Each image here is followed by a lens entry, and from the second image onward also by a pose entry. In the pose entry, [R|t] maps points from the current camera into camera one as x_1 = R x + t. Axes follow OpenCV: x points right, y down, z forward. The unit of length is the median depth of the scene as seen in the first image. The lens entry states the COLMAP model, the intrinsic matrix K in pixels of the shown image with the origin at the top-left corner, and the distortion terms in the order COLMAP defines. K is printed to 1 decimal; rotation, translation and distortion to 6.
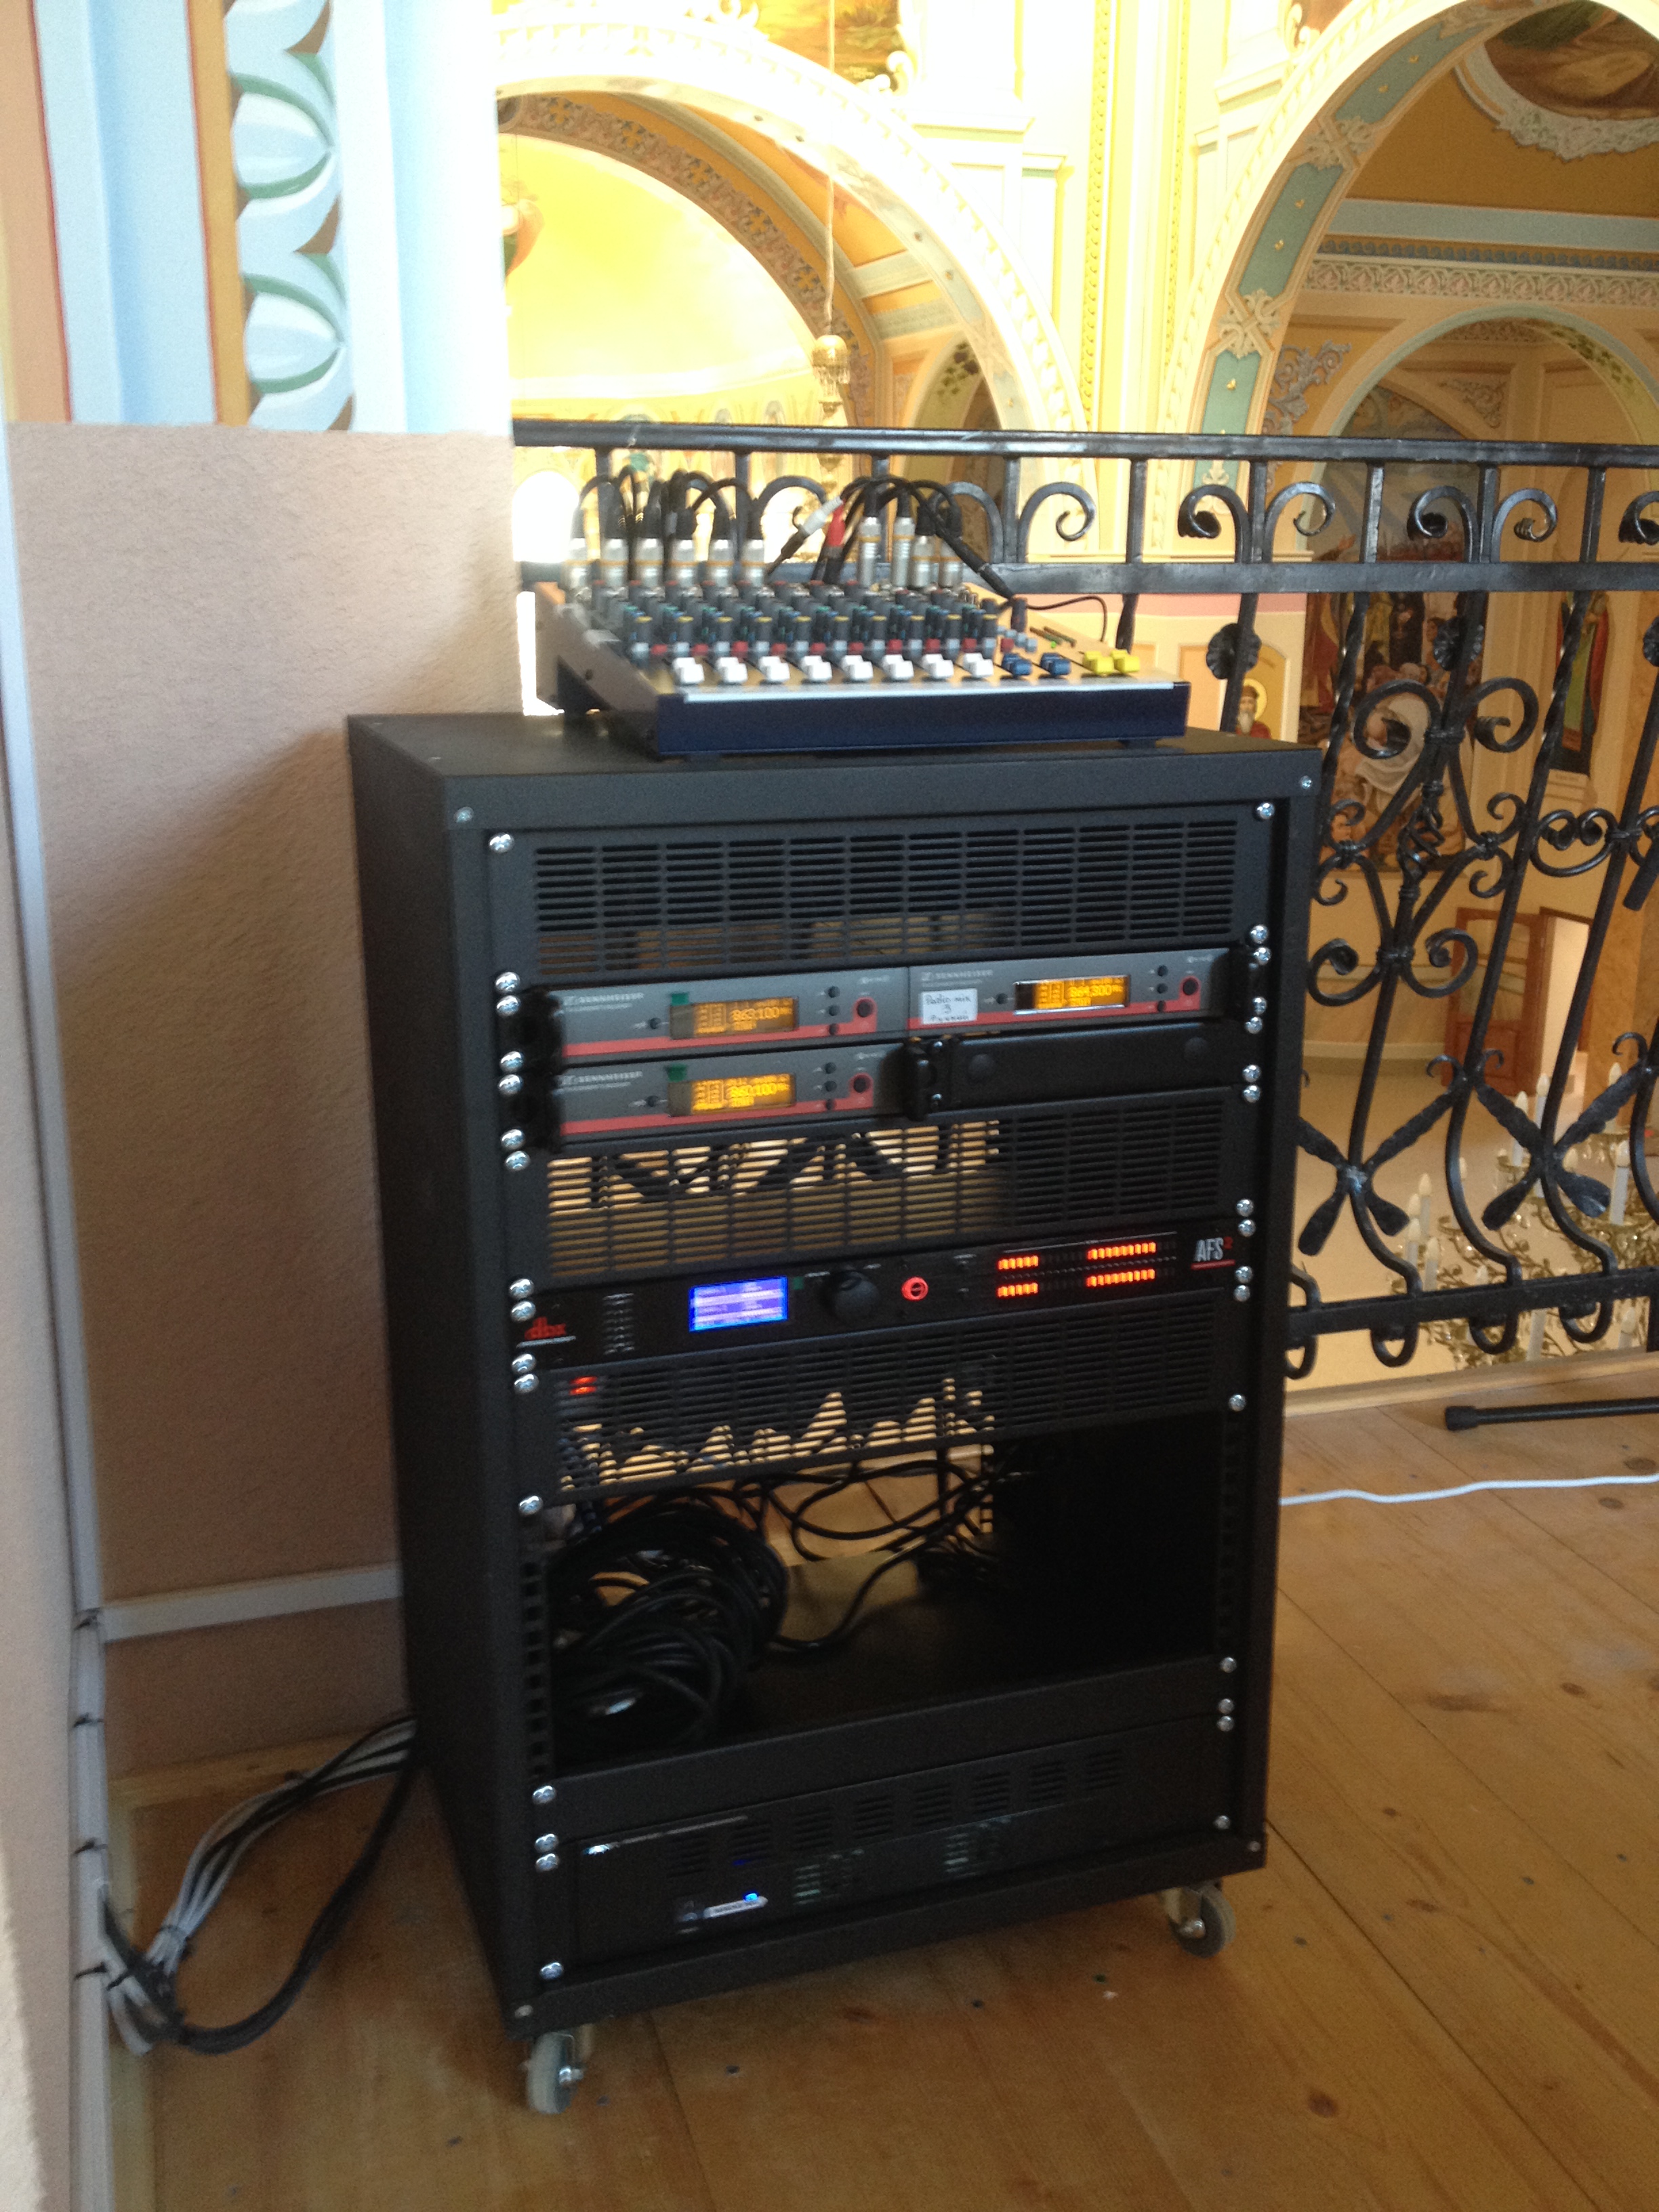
lens RADIAL K [[2164.2, 0, 796.4], [0, 2164.2, 1155.5], [0, 0, 1]] dist [0.054720, -0.103650]
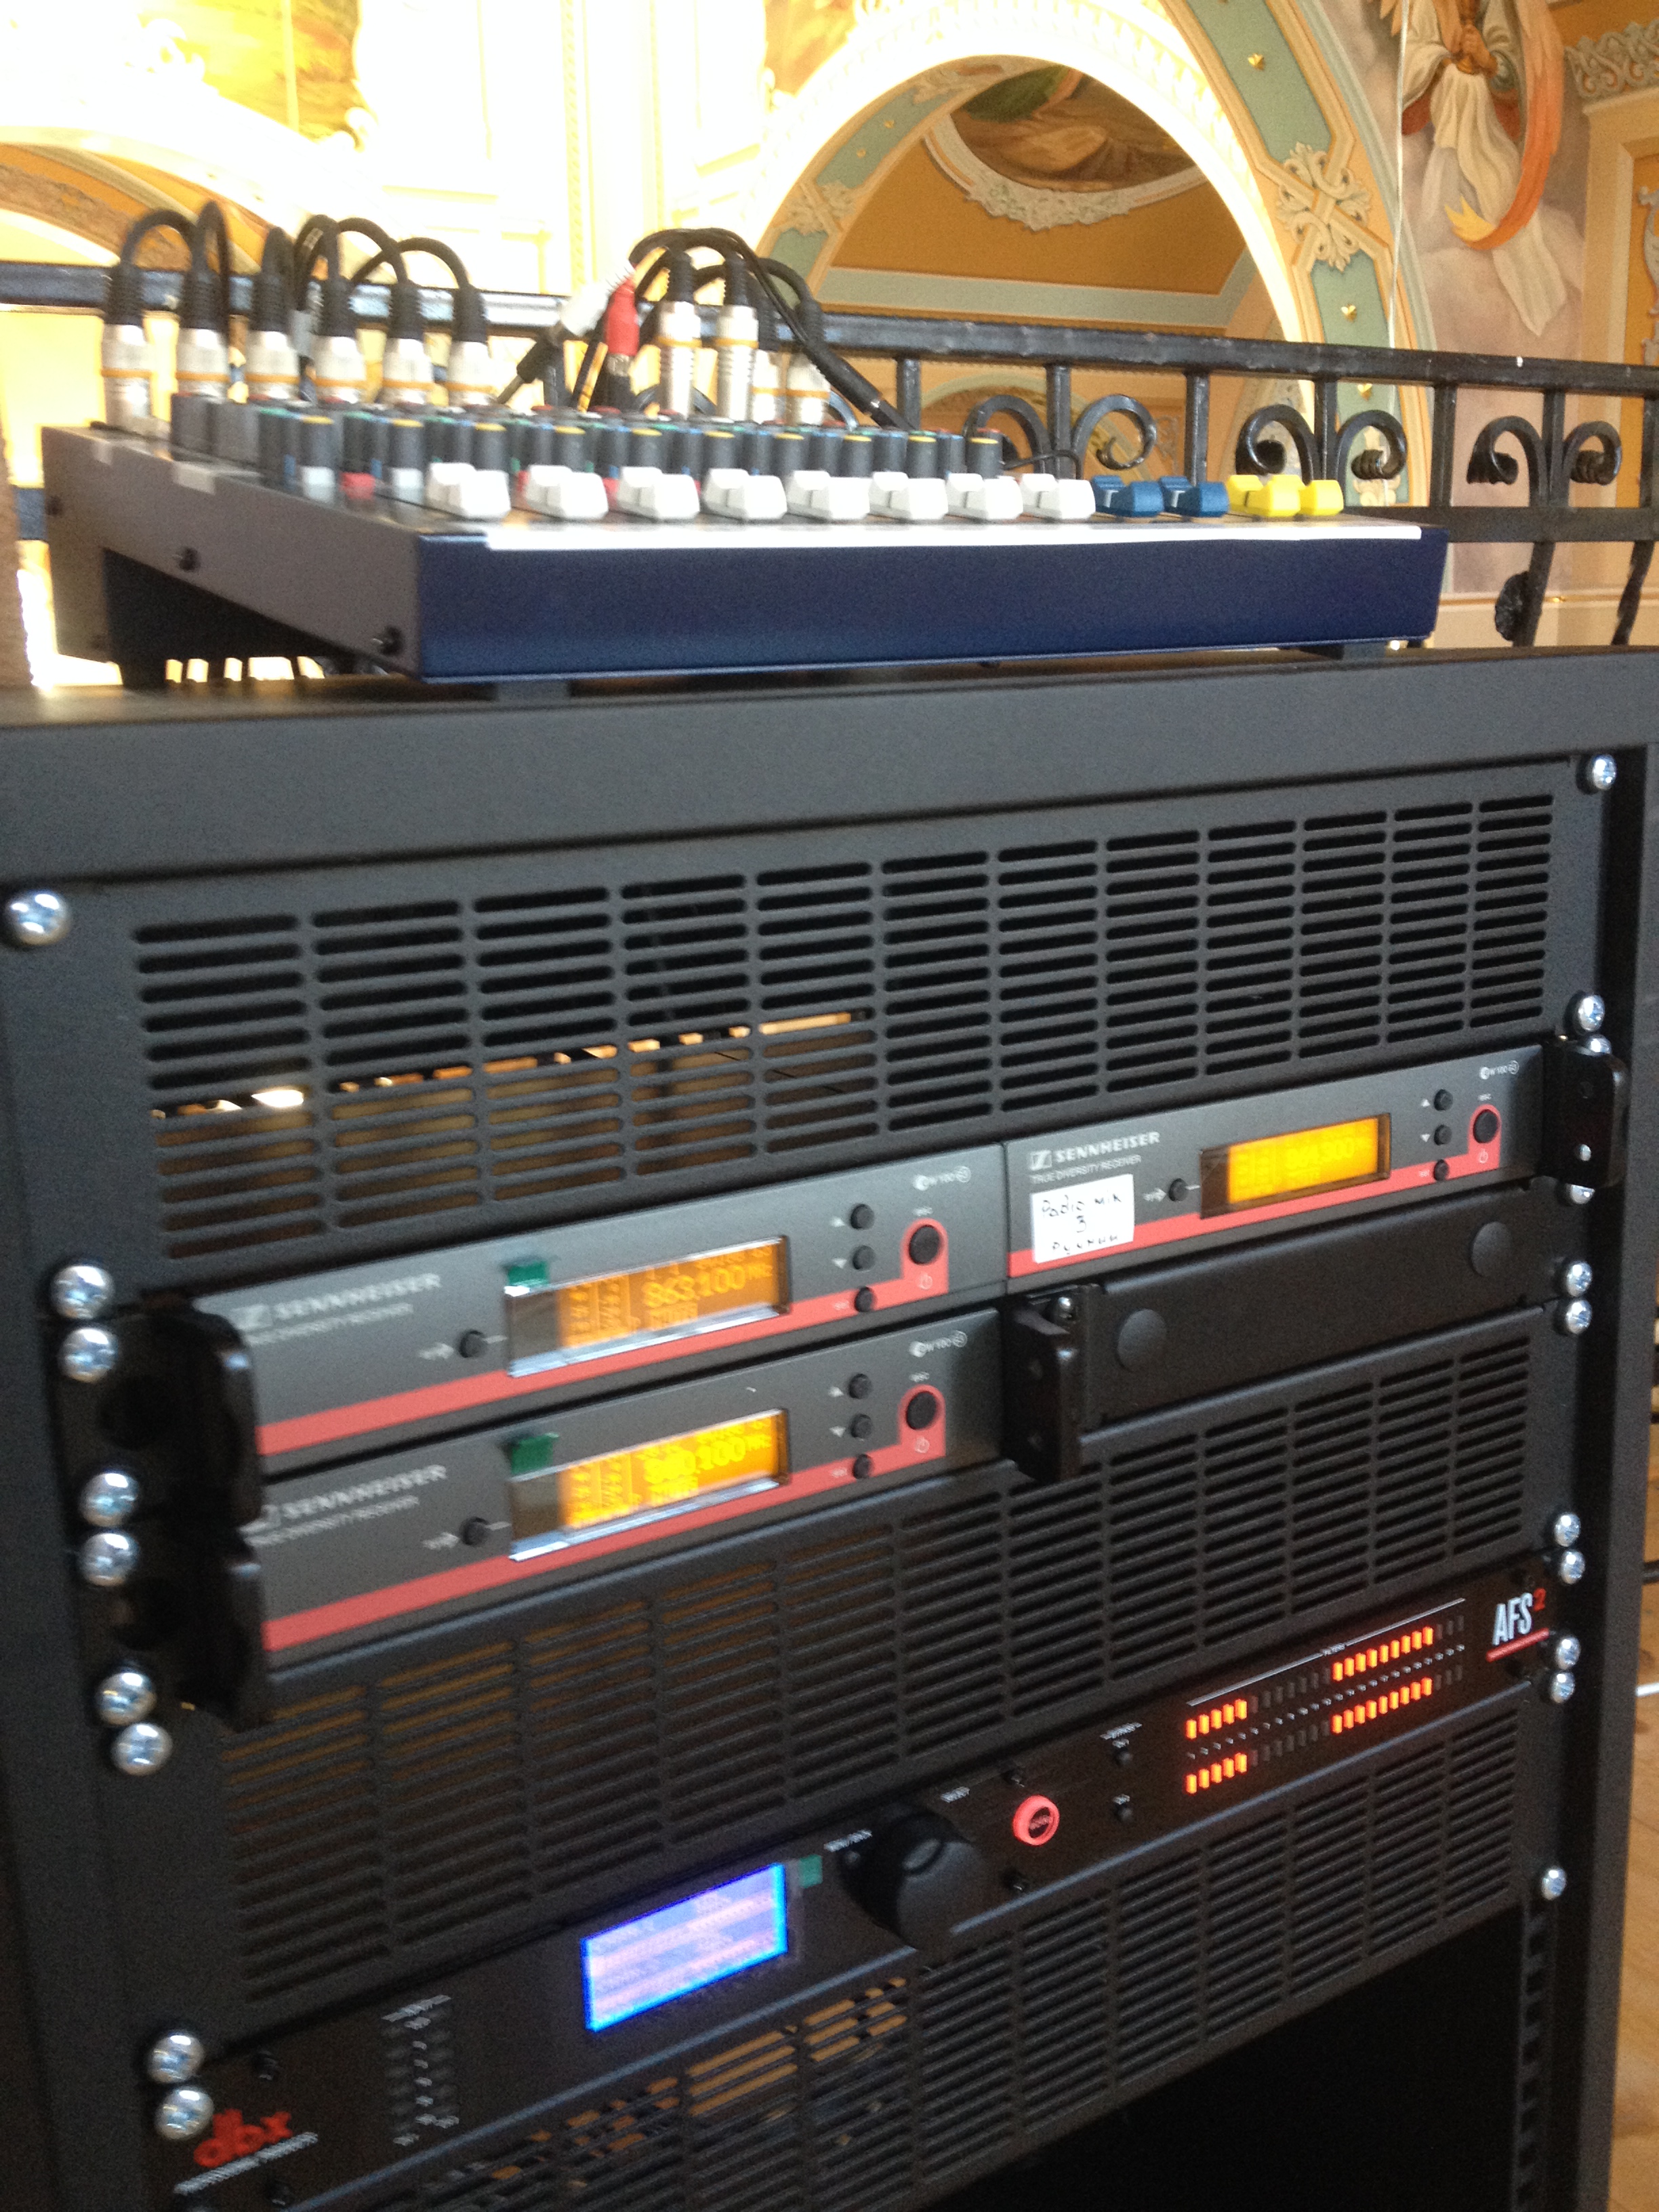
lens RADIAL K [[2182.6, 0, 842.2], [0, 2182.6, 1128.9], [0, 0, 1]] dist [-0.001136, 0.008652]
pose [[0.968991, -0.082468, 0.232927, -0.008121], [0.093934, 0.994832, -0.038549, -0.007101], [-0.228544, 0.059234, 0.971730, 0.053431]]
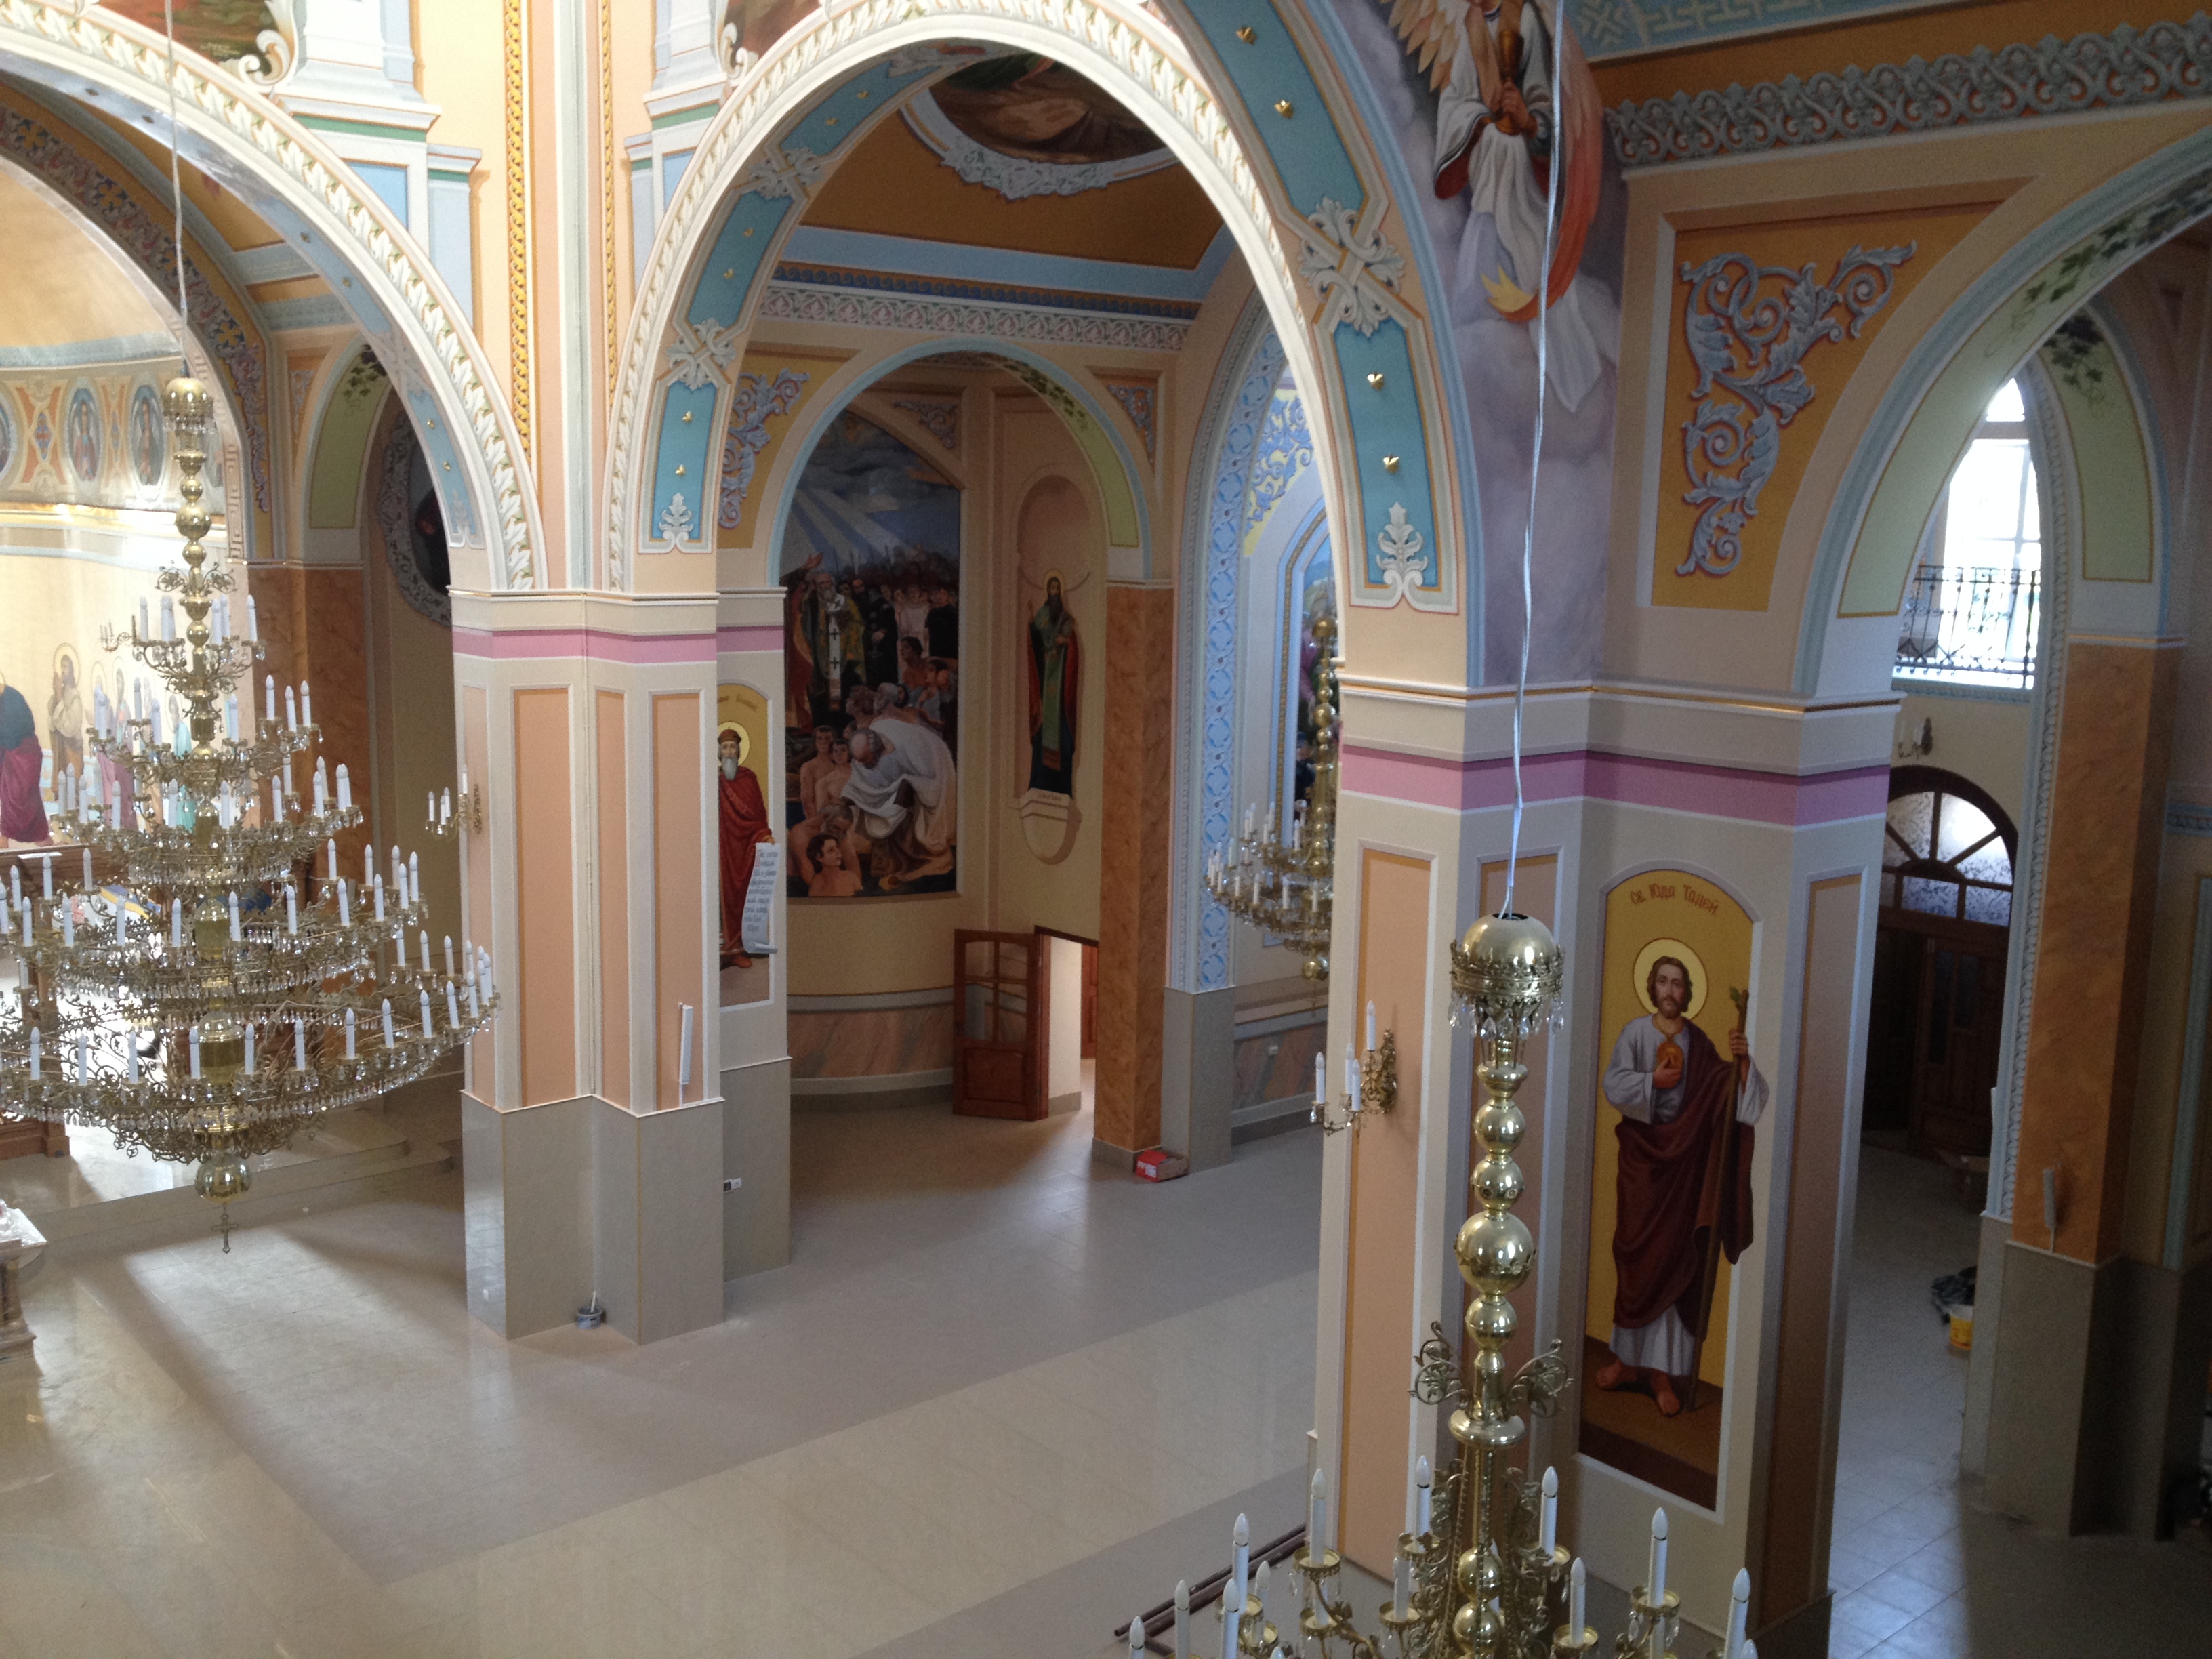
lens RADIAL K [[2099.9, 0, 1106.0], [0, 2099.9, 829.5], [0, 0, 1]] dist [0.136754, -0.314257]
pose [[0.924100, -0.047876, 0.379140, 0.019194], [0.088436, 0.991981, -0.090289, -0.092124], [-0.371777, 0.116965, 0.920924, 0.148636]]
